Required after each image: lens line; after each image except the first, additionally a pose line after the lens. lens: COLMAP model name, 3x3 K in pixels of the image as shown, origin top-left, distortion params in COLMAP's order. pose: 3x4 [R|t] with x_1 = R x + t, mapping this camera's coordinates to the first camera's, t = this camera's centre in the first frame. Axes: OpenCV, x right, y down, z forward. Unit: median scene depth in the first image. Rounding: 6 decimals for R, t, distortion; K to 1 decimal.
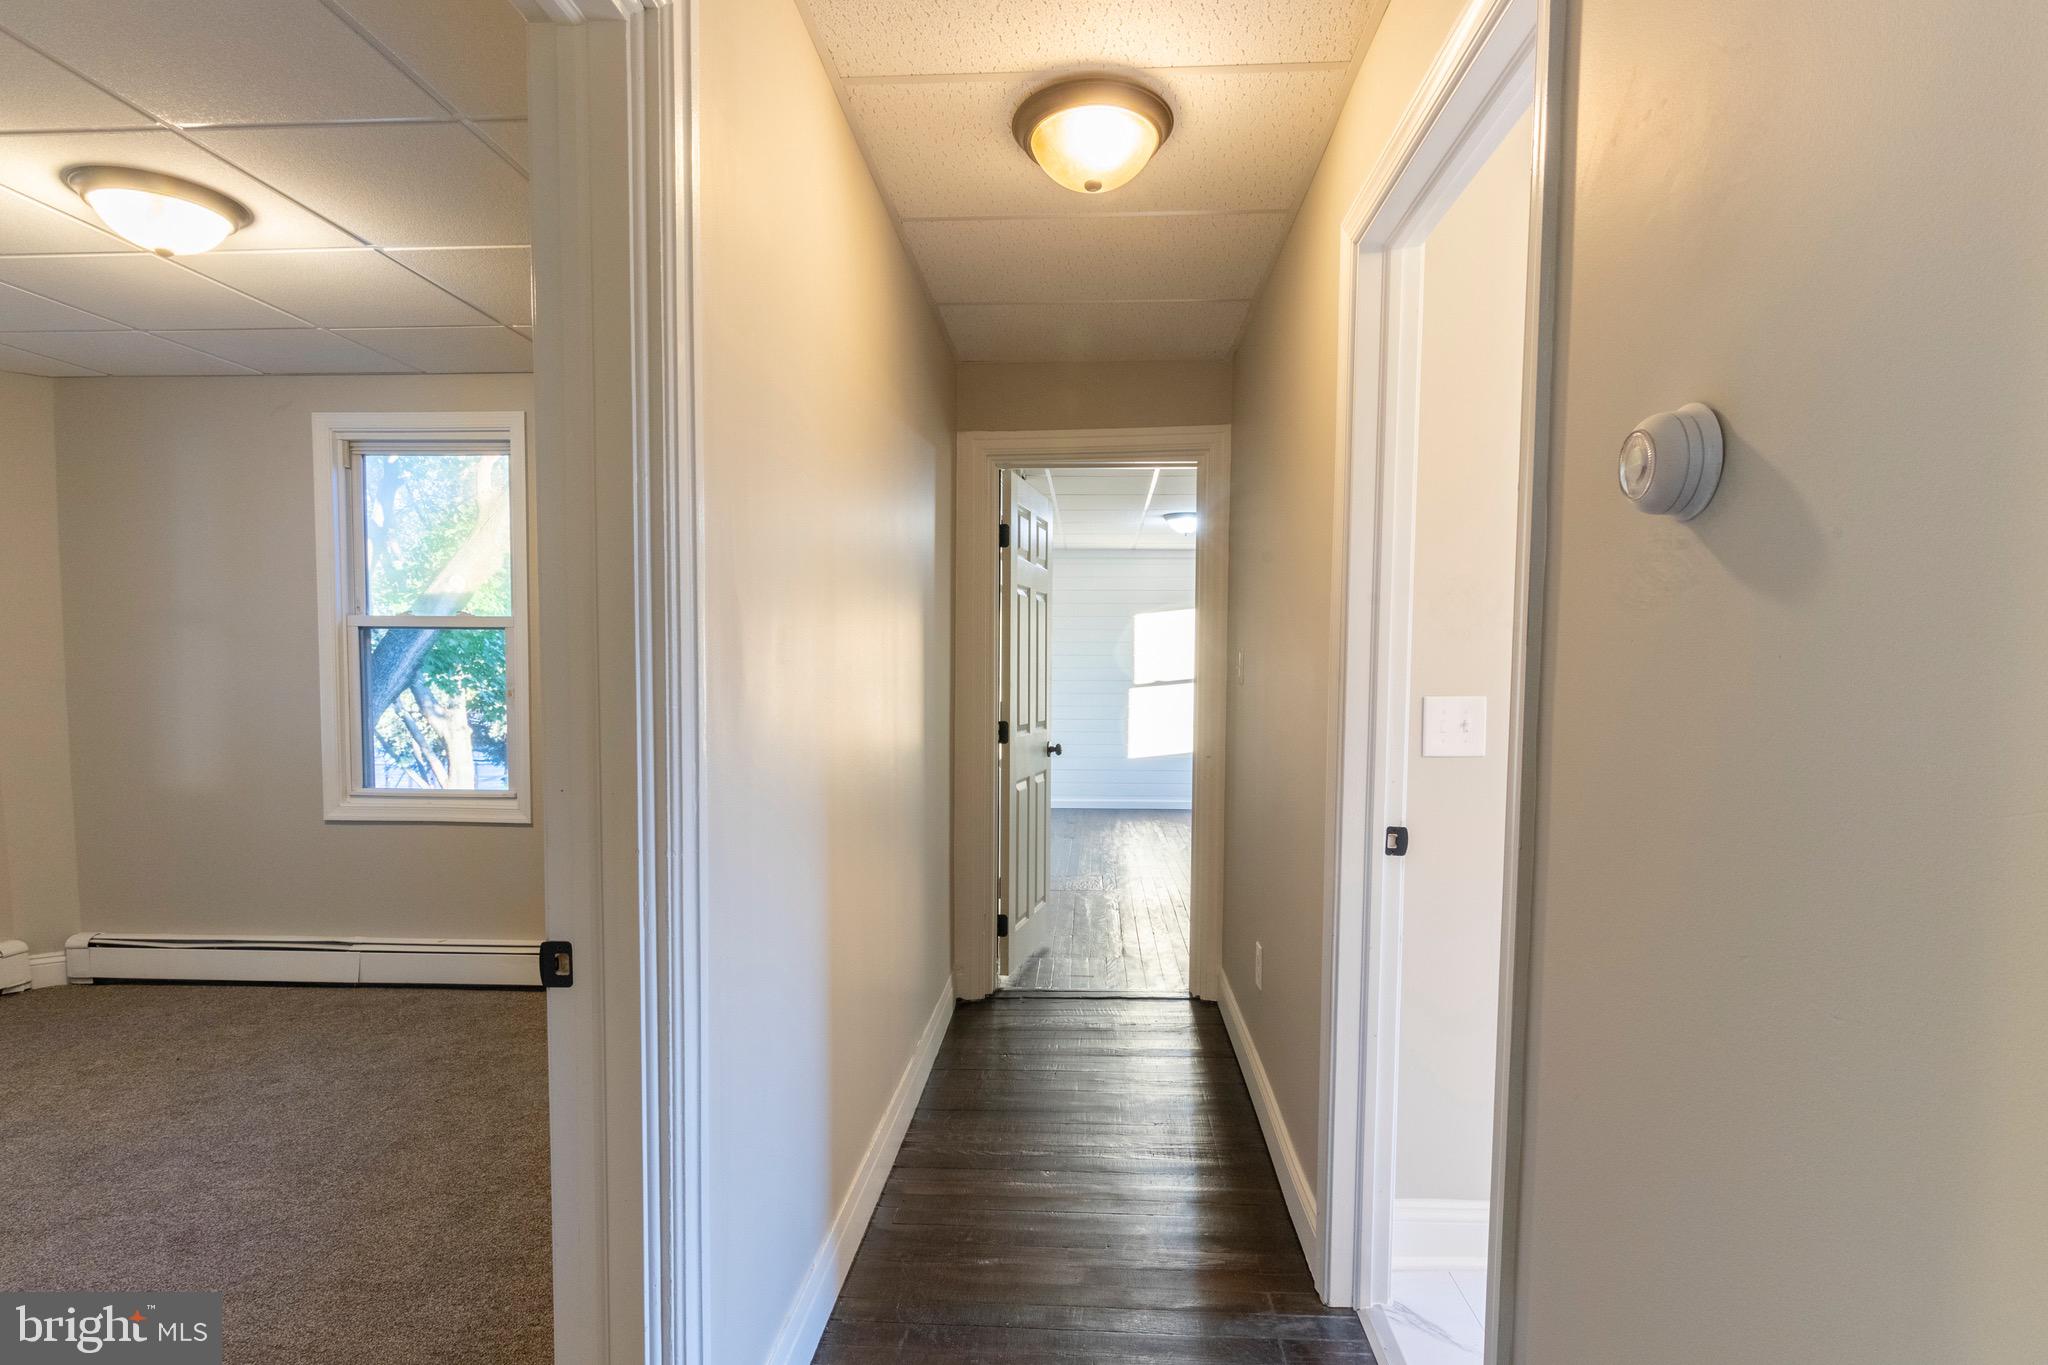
lens RADIAL K [[1038.6, 0, 1033.9], [0, 1038.6, 731.2], [0, 0, 1]] dist [-0.009228, 0.003356]
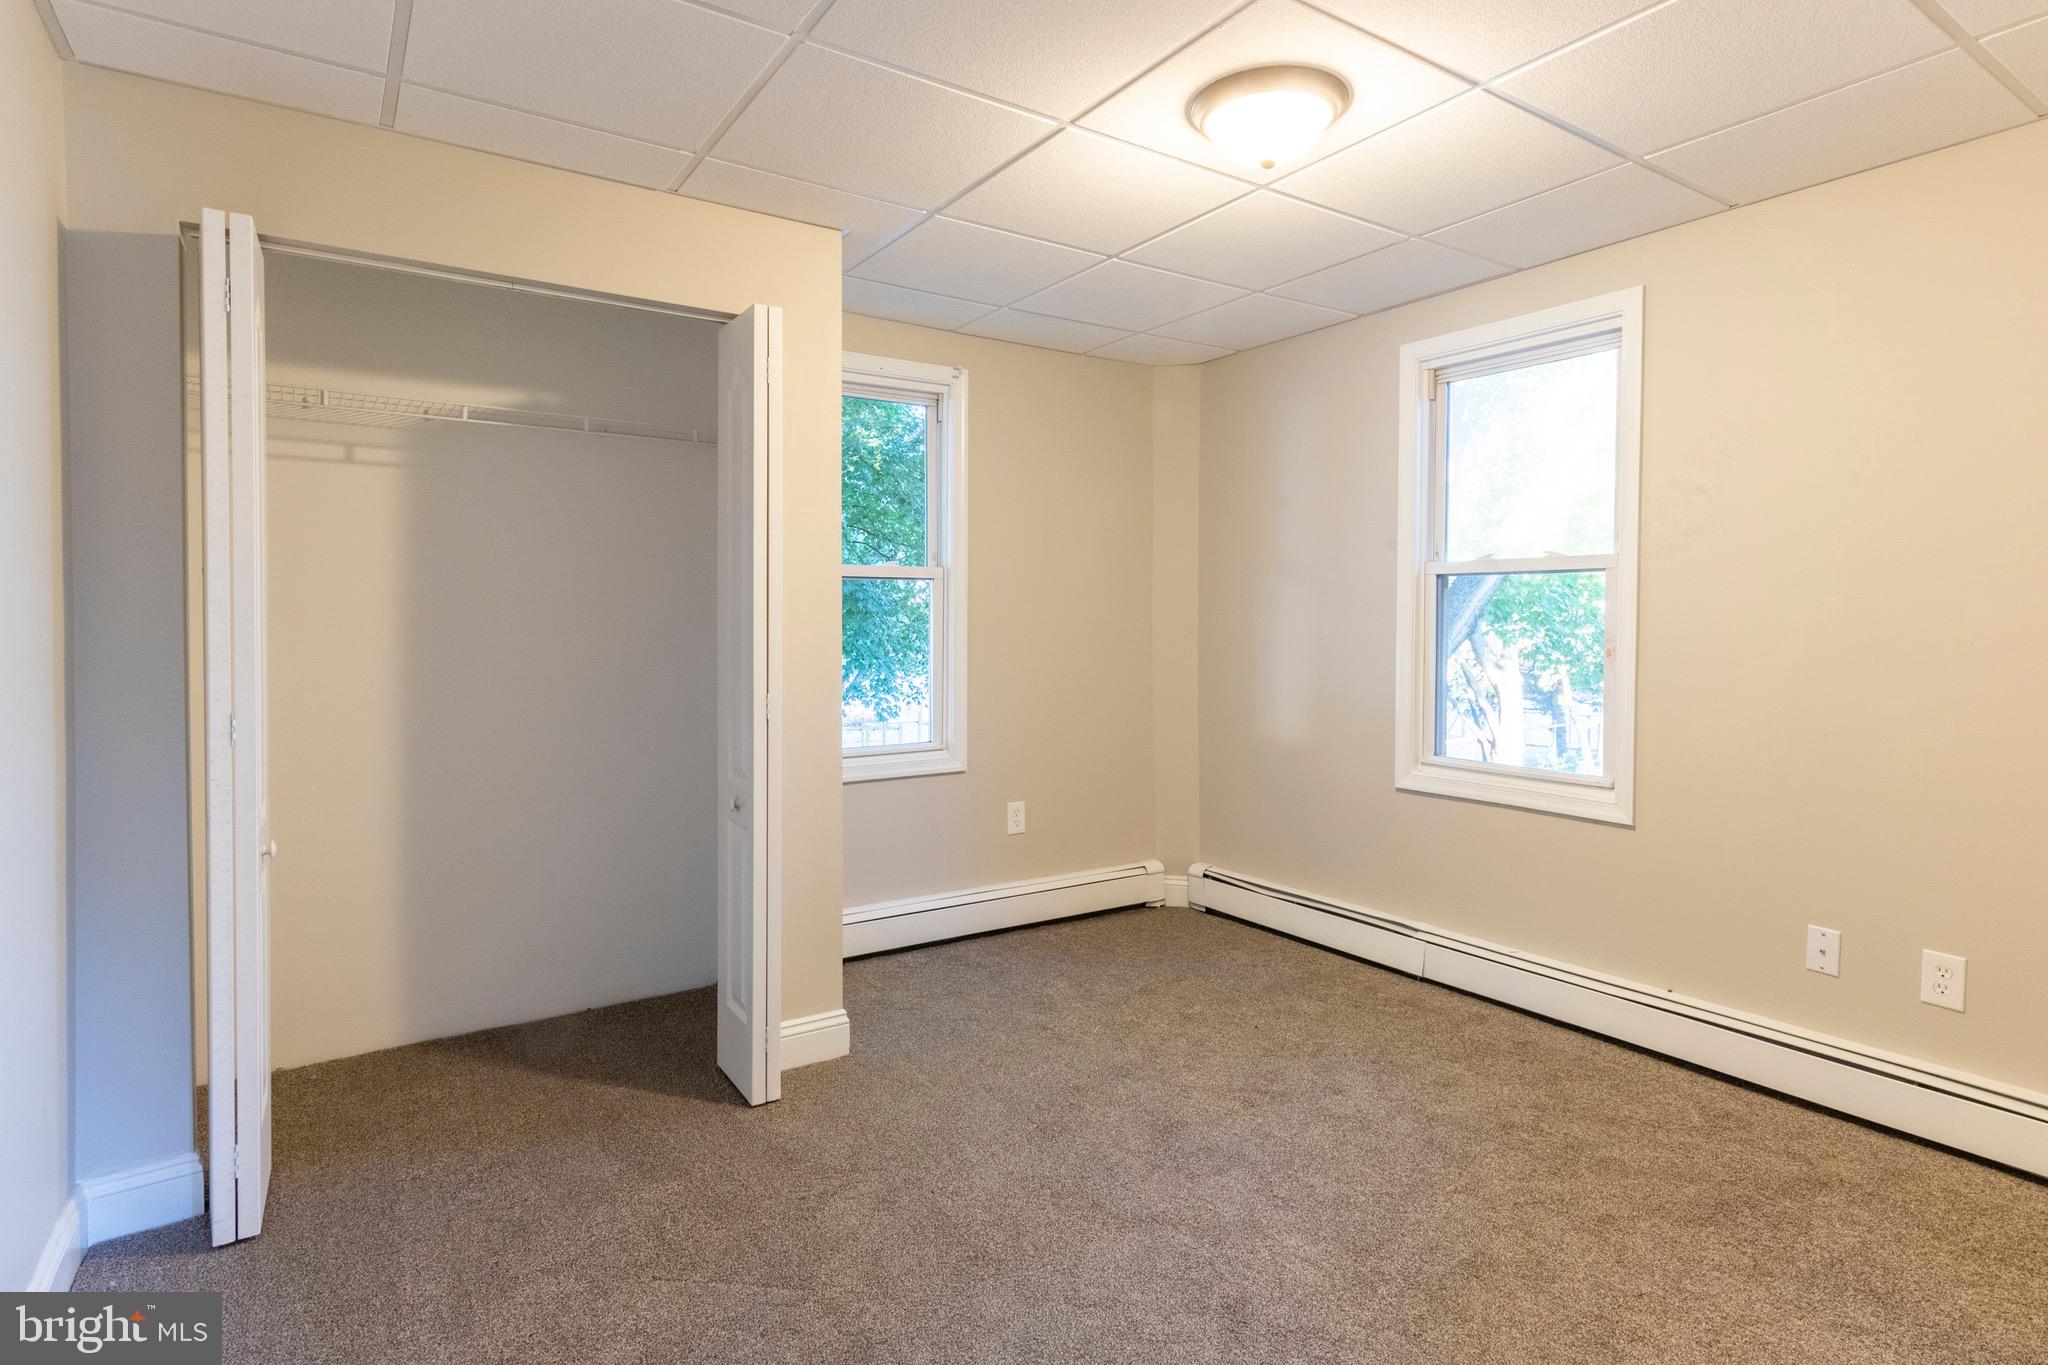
lens RADIAL K [[1038.6, 0, 1066.3], [0, 1038.6, 644.8], [0, 0, 1]] dist [-0.009228, 0.003356]
pose [[0.615965, 0.014996, -0.787630, -0.146391], [-0.040835, 0.999082, -0.012913, -0.016377], [0.786714, 0.040117, 0.616013, 0.202908]]
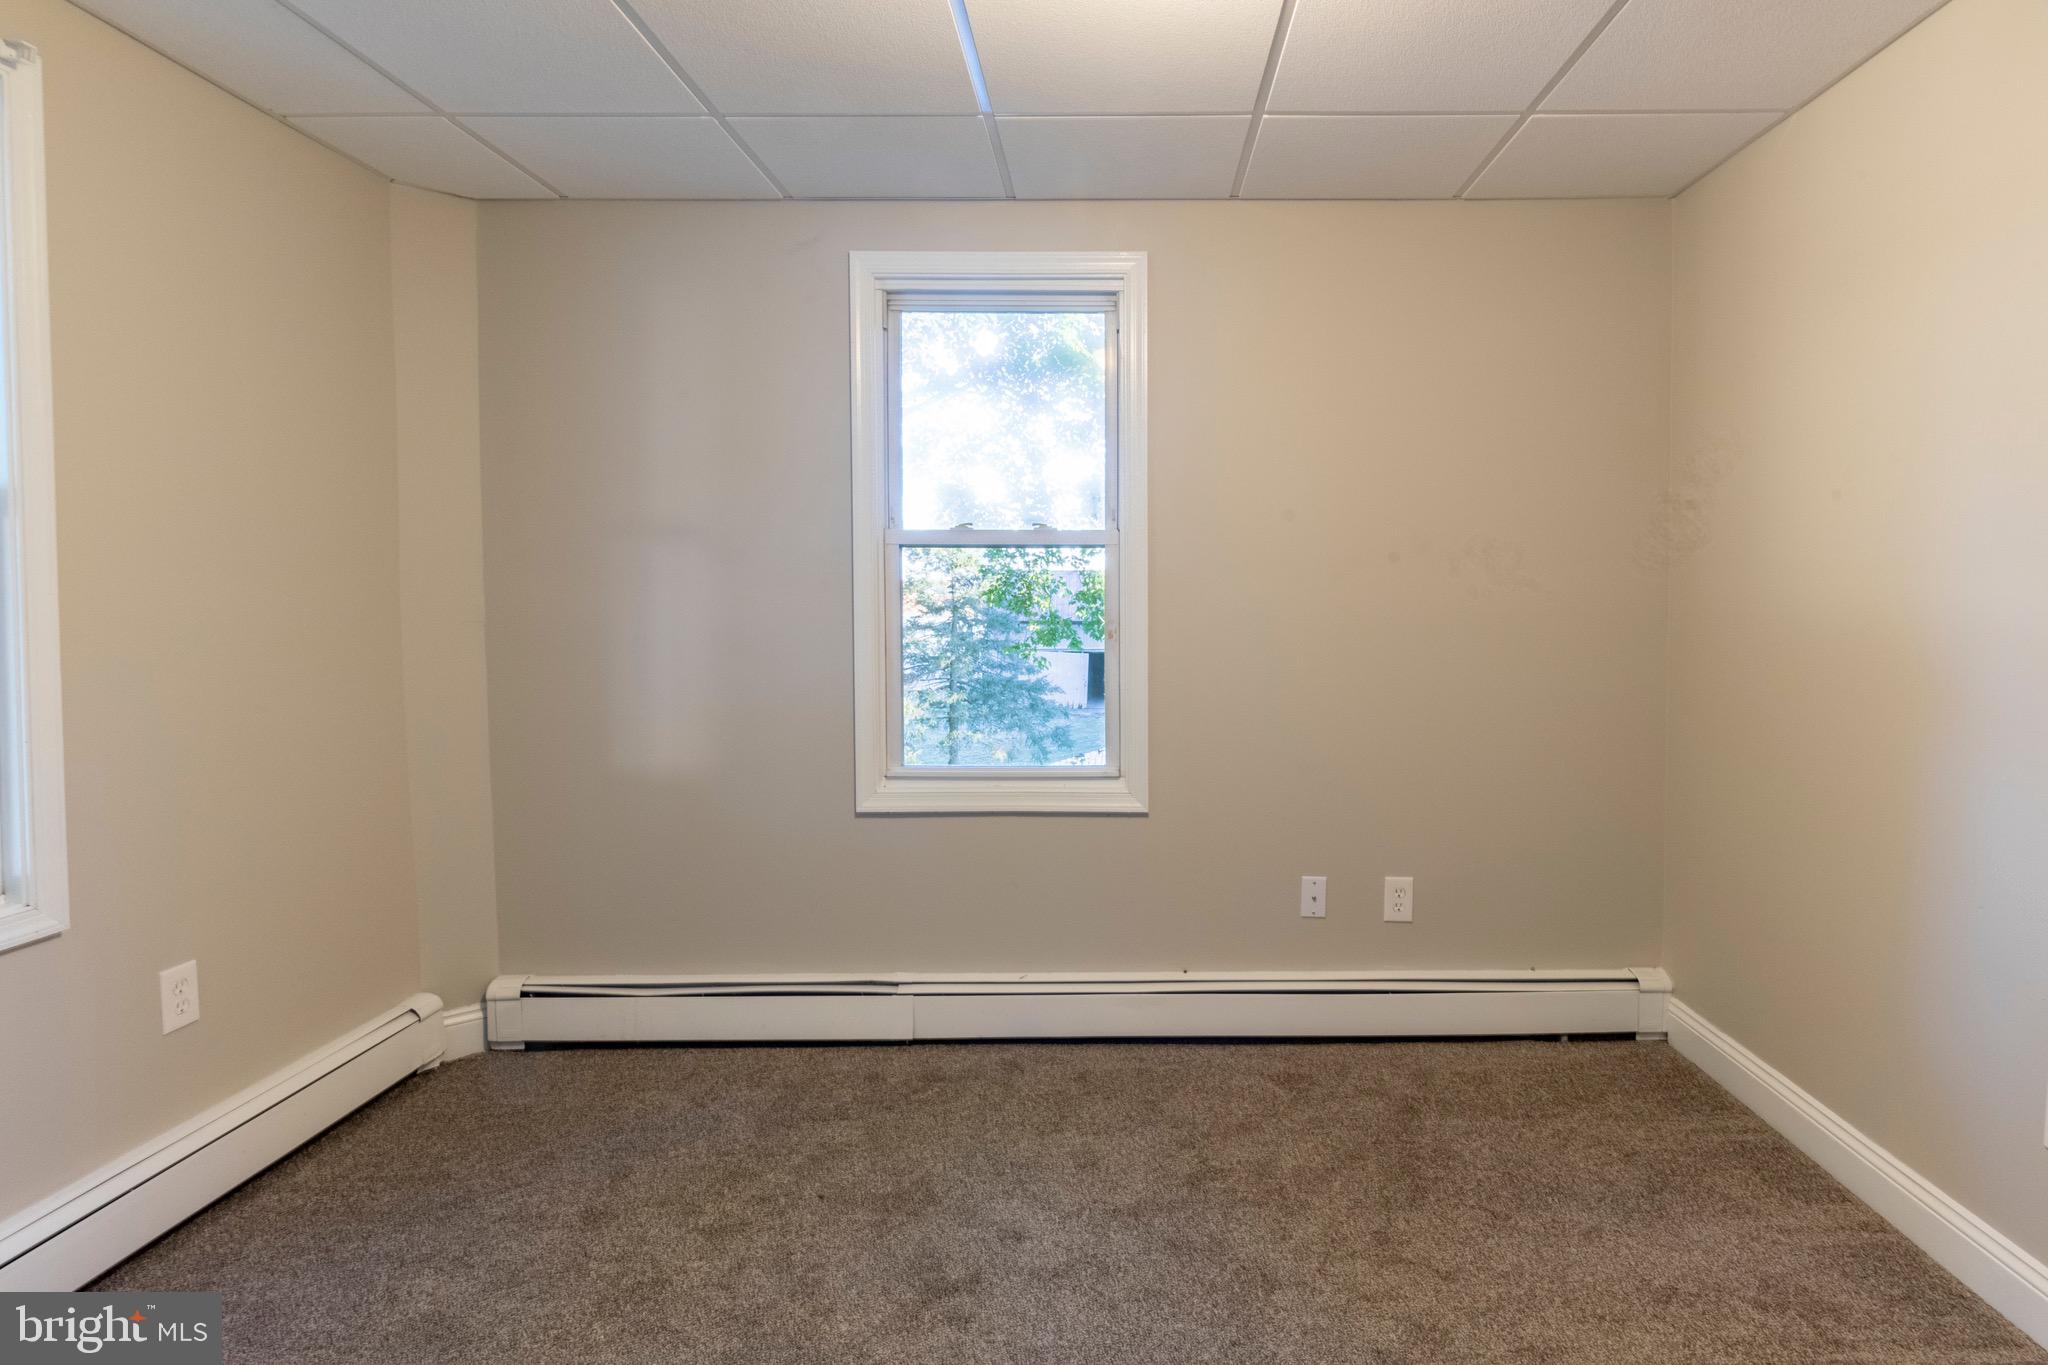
lens RADIAL K [[1068.1, 0, 1092.2], [0, 1068.1, 630.9], [0, 0, 1]] dist [0.000407, 0.000001]
pose [[0.998725, -0.007277, 0.049948, -0.561663], [0.008315, 0.999753, -0.020593, -0.024123], [-0.049786, 0.020982, 0.998539, 0.245882]]
